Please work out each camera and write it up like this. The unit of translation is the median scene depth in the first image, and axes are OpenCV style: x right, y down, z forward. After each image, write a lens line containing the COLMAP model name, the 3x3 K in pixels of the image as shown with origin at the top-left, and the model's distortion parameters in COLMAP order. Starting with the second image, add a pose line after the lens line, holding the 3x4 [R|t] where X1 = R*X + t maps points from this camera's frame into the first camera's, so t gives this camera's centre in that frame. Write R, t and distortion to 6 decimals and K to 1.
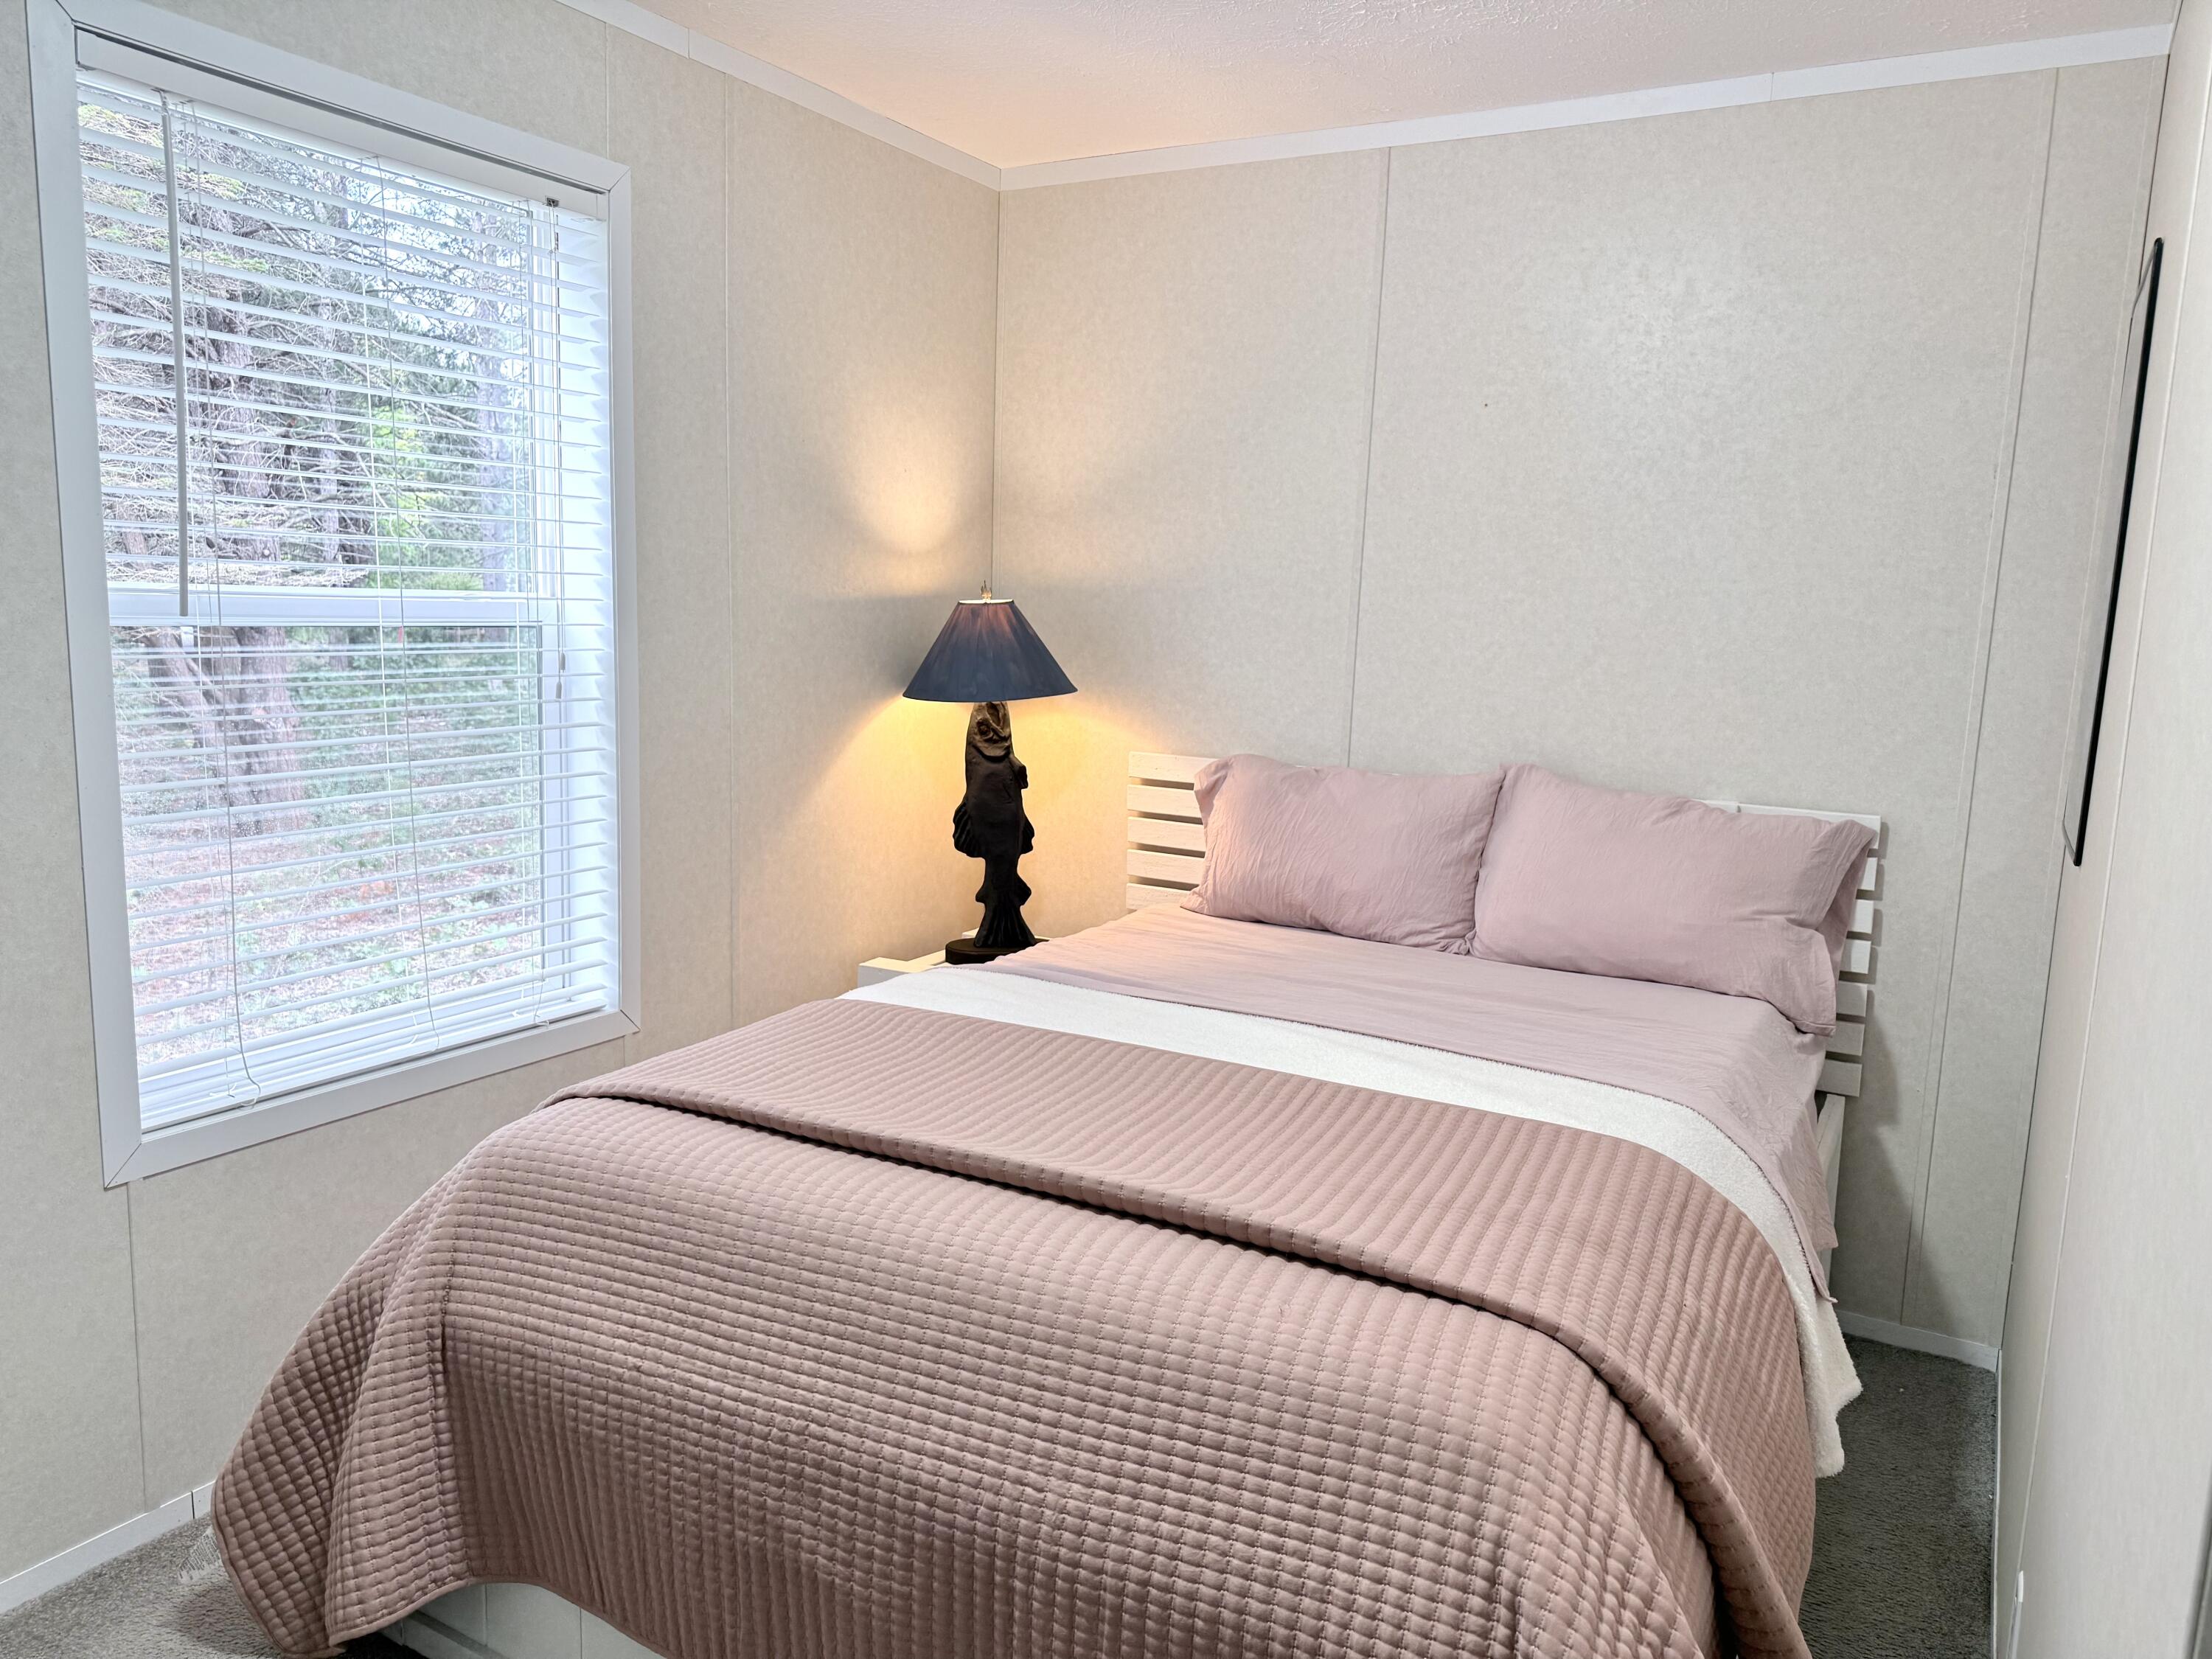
lens RADIAL K [[1561.9, 0, 1154.4], [0, 1561.9, 845.8], [0, 0, 1]] dist [0.023566, -0.034630]
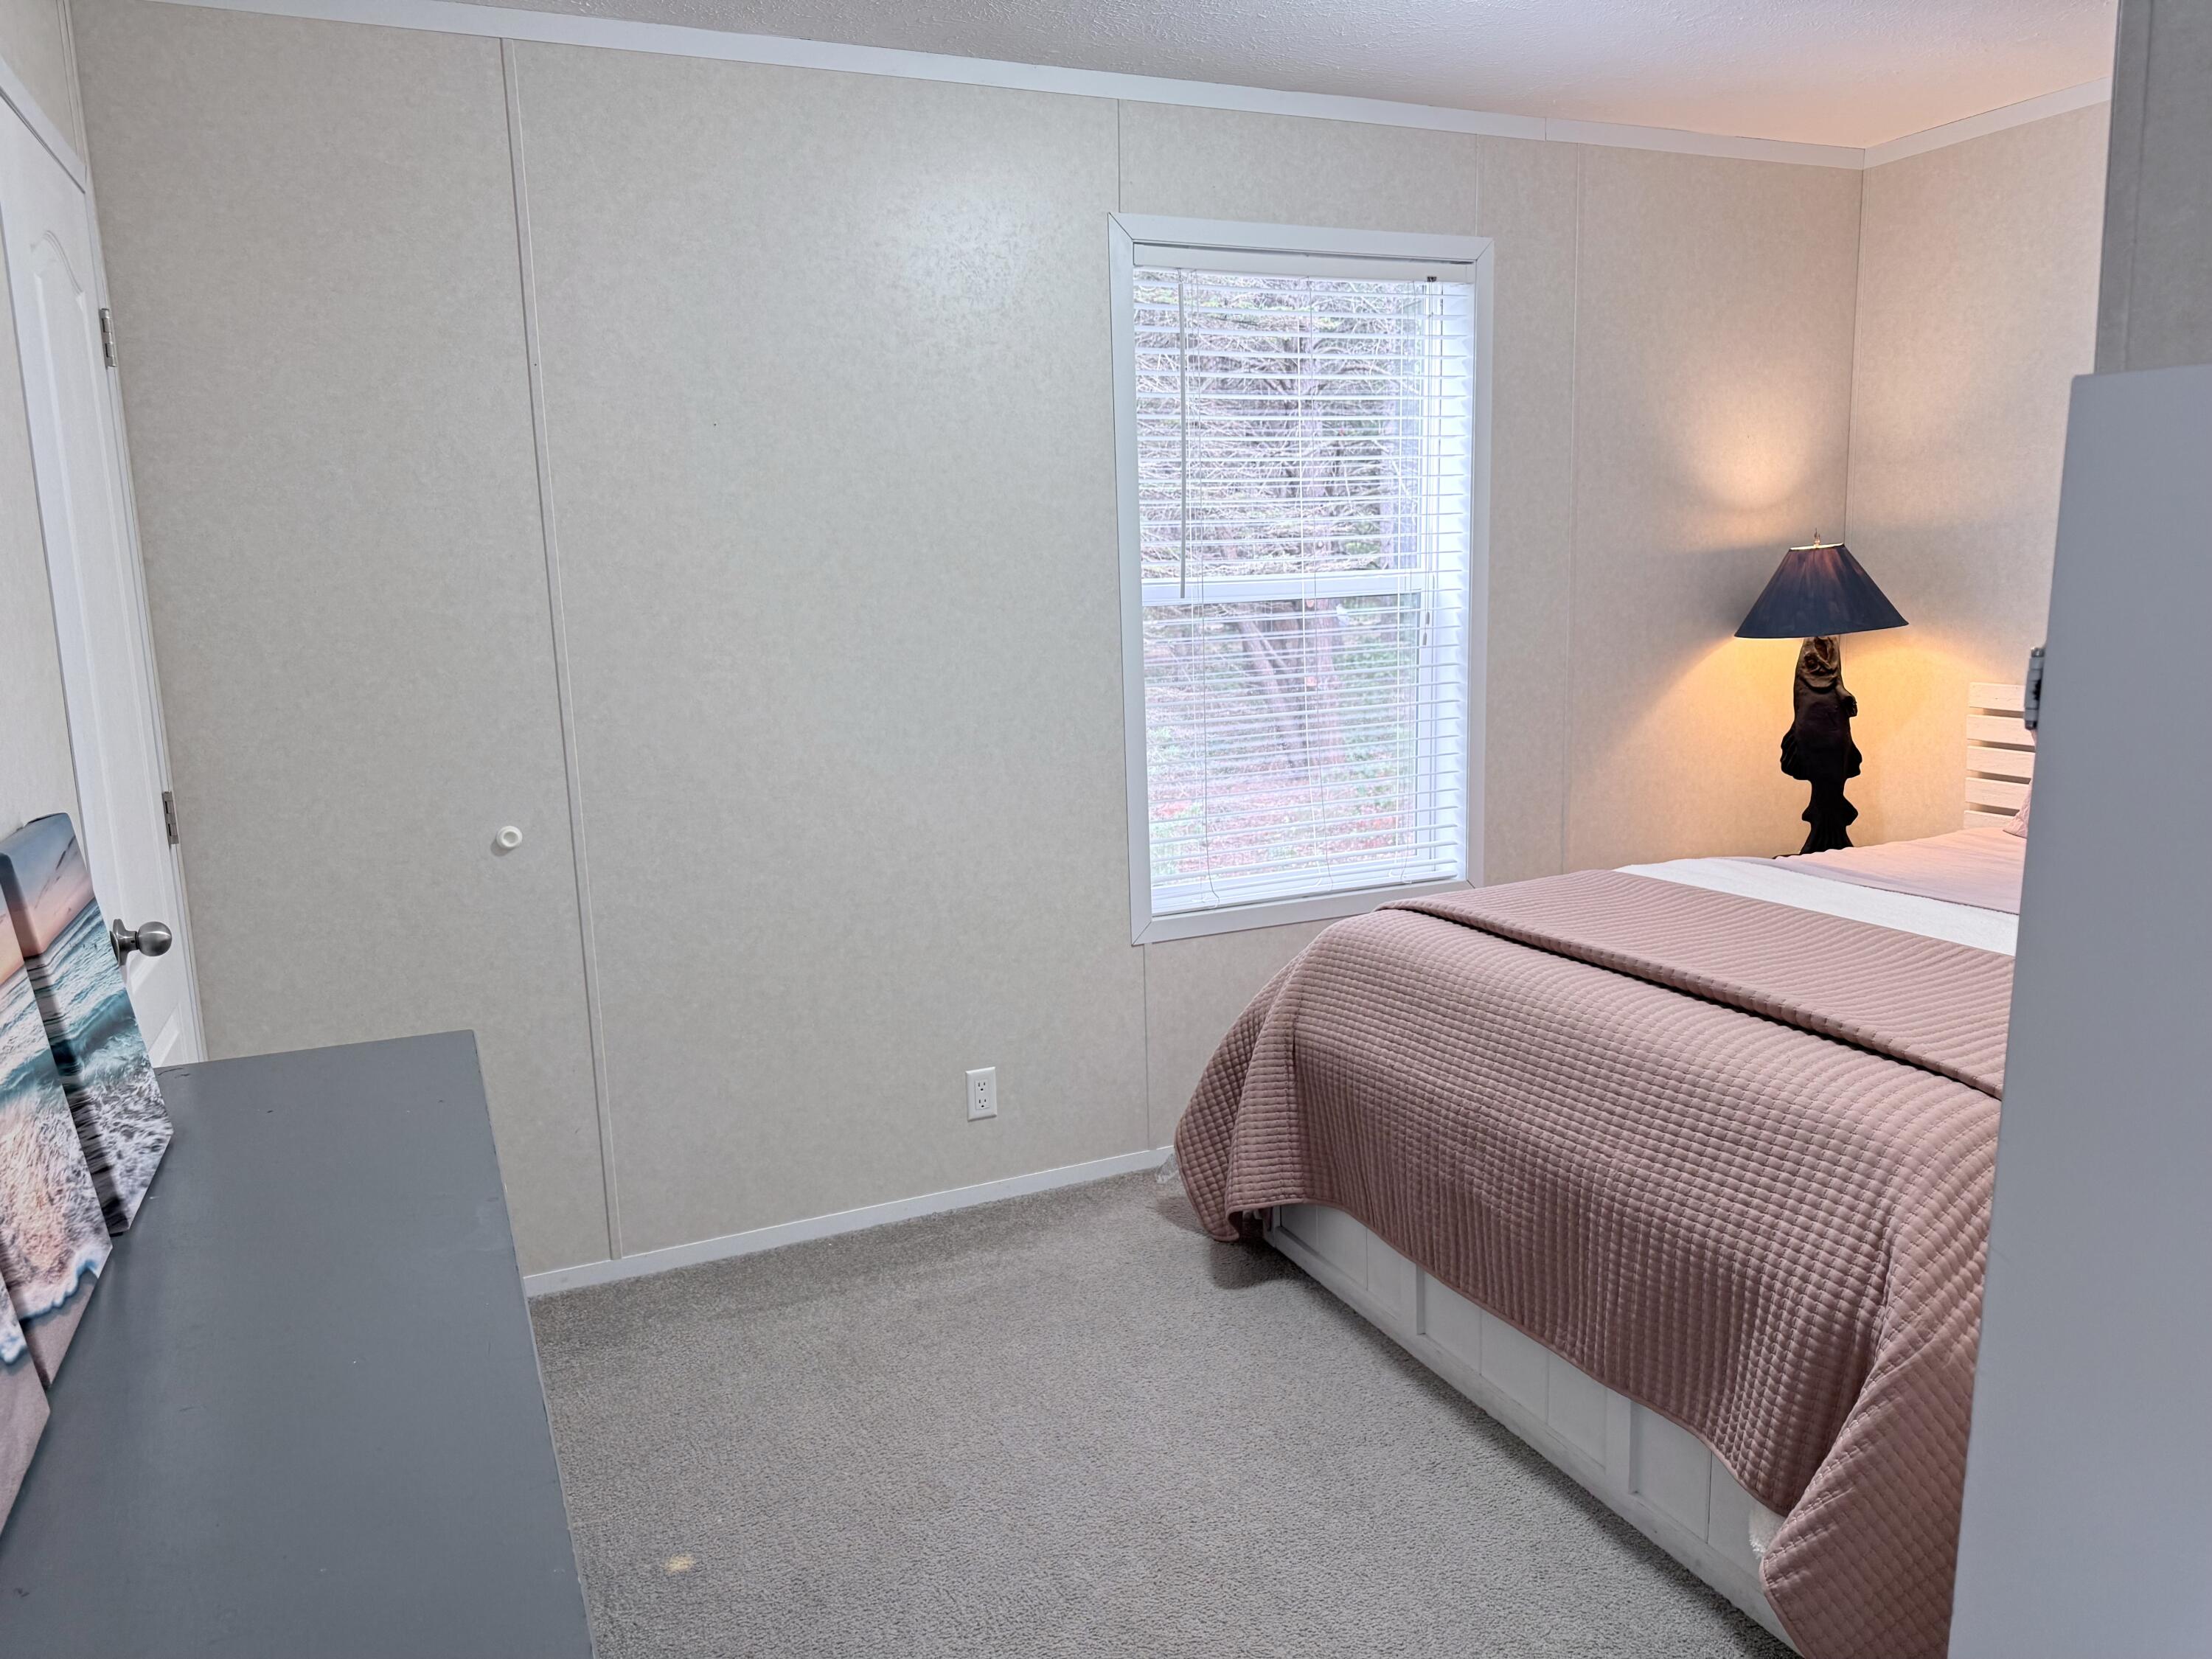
lens RADIAL K [[1552.1, 0, 1106.0], [0, 1552.1, 829.5], [0, 0, 1]] dist [0.108399, -0.239583]
pose [[0.794742, 0.039197, -0.605680, 0.398554], [-0.029941, 0.999229, 0.025378, 0.068715], [0.606208, -0.002034, 0.795303, -0.435420]]
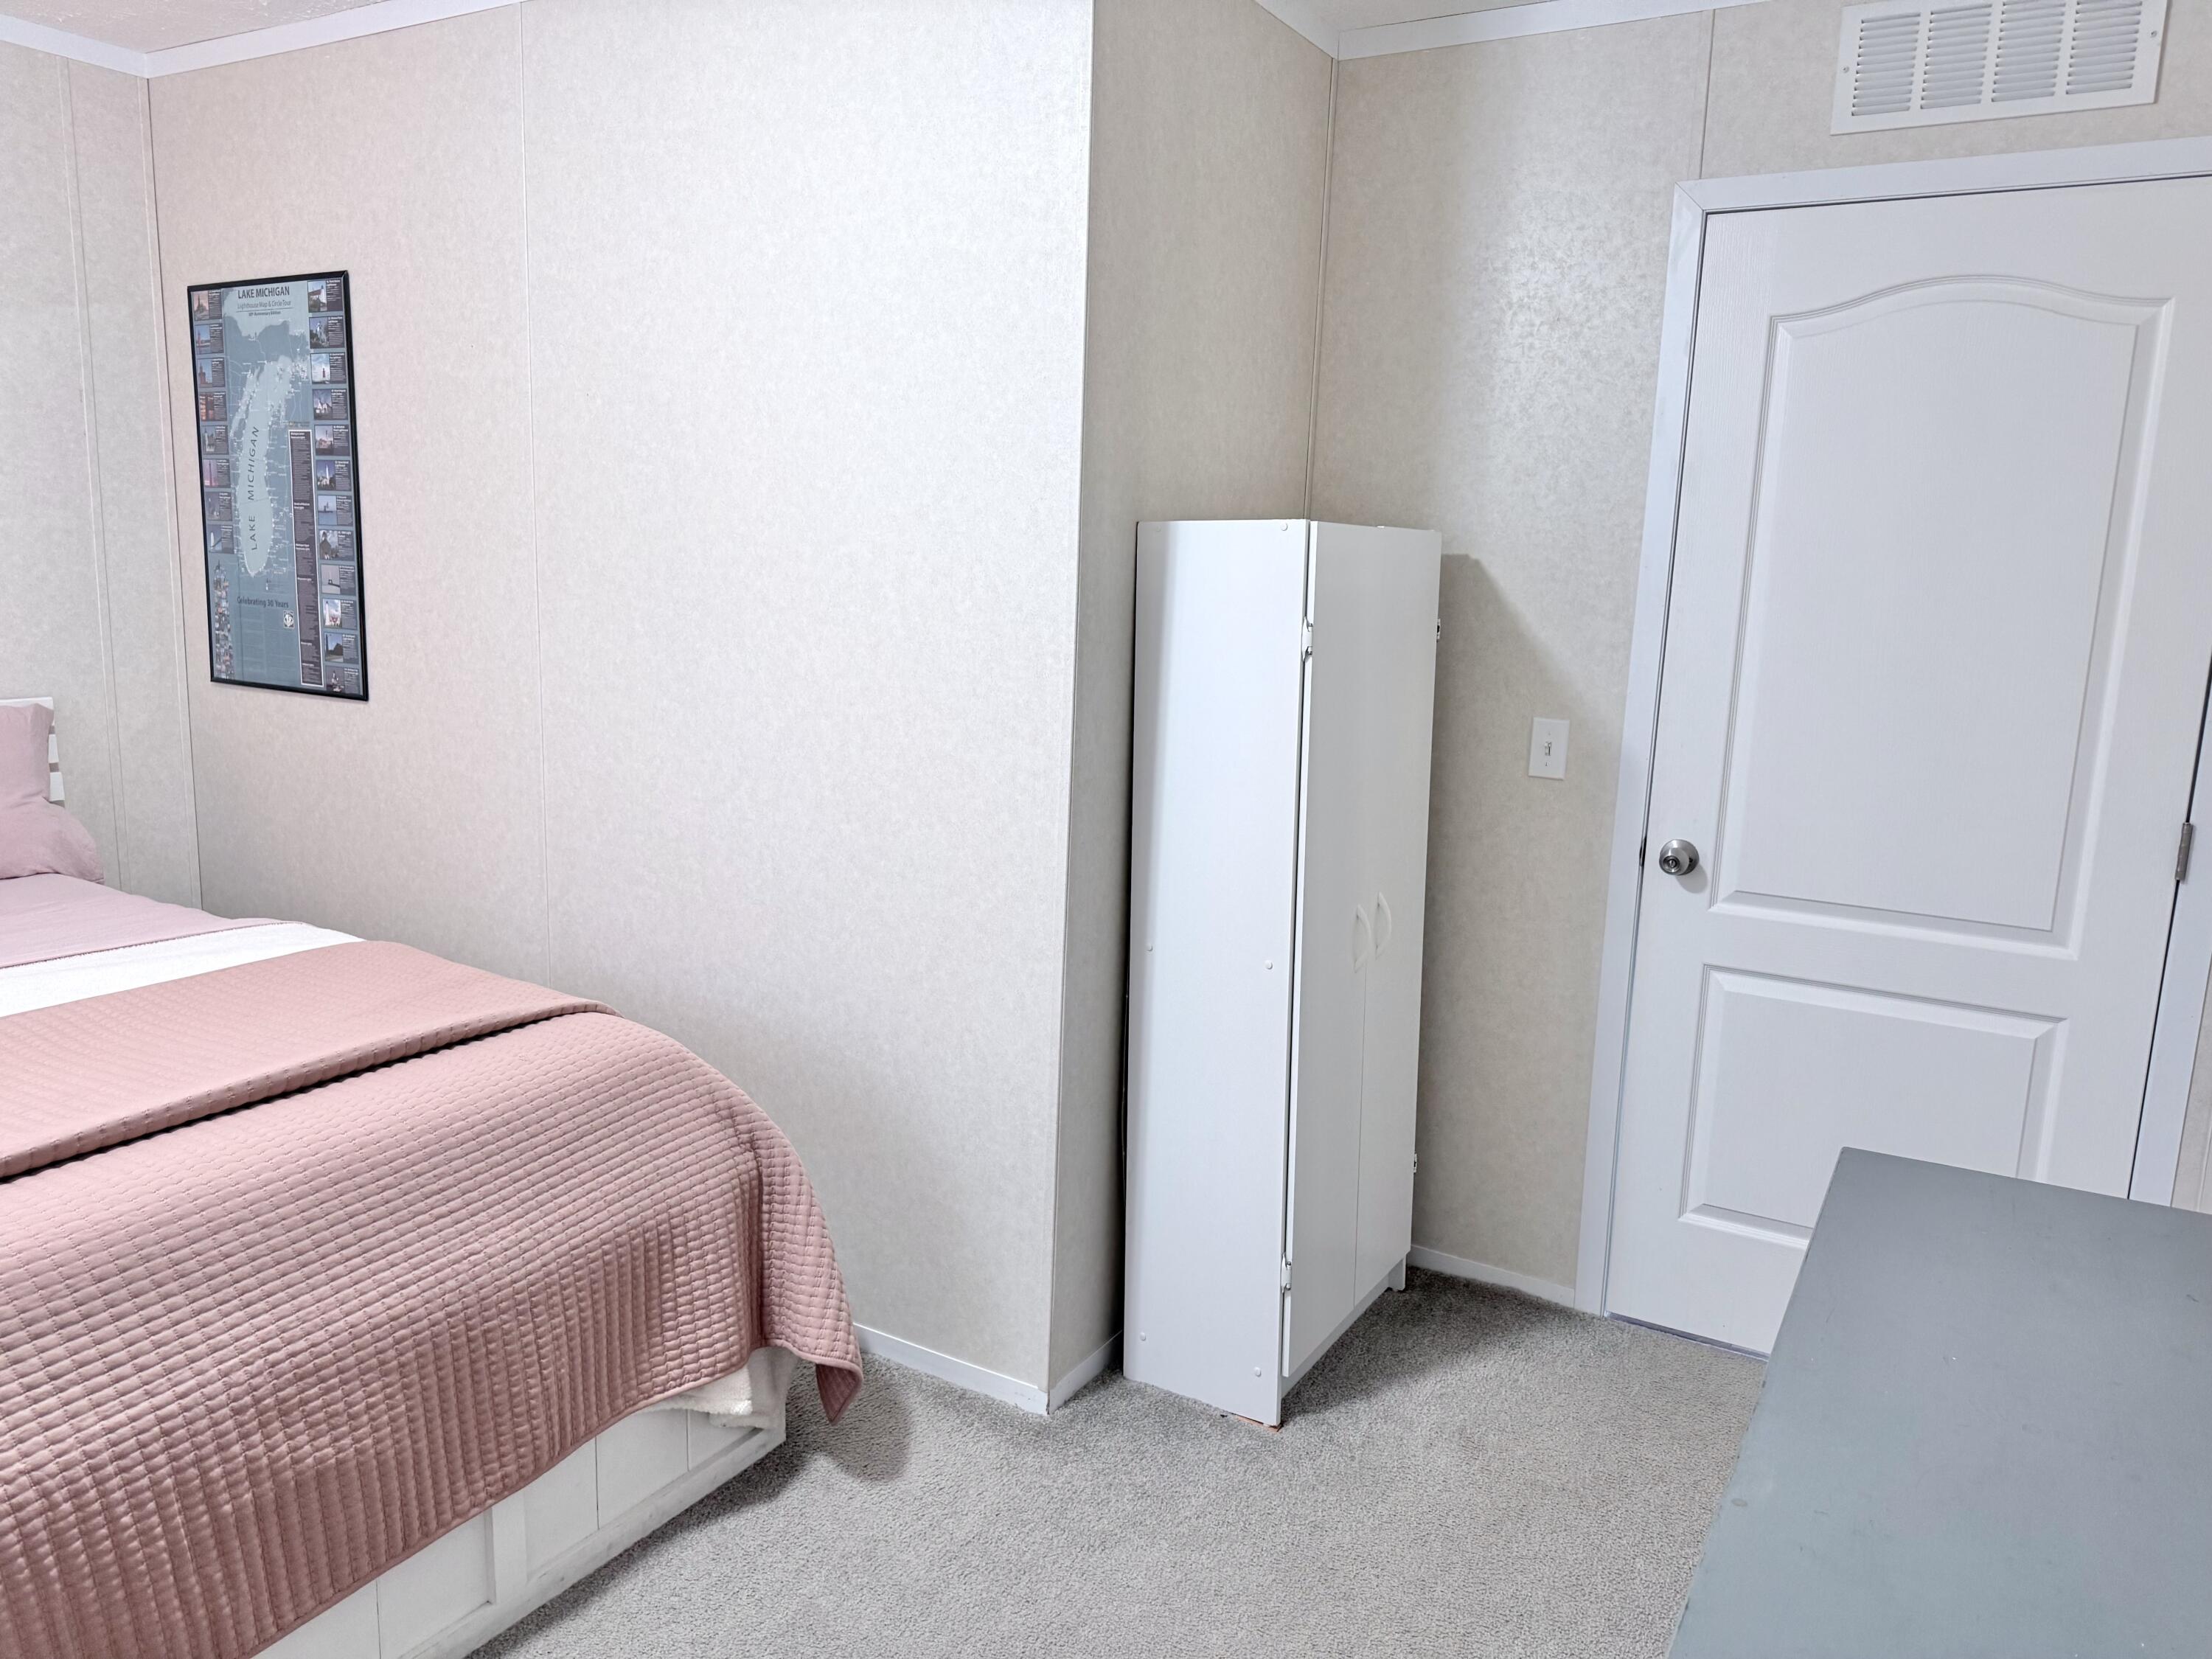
lens RADIAL K [[1554.1, 0, 1106.0], [0, 1554.1, 829.5], [0, 0, 1]] dist [-0.005301, -0.001918]
pose [[0.033406, -0.215106, 0.976019, -1.138868], [0.118036, 0.970579, 0.209867, -0.129170], [-0.992447, 0.108194, 0.057814, 0.339804]]
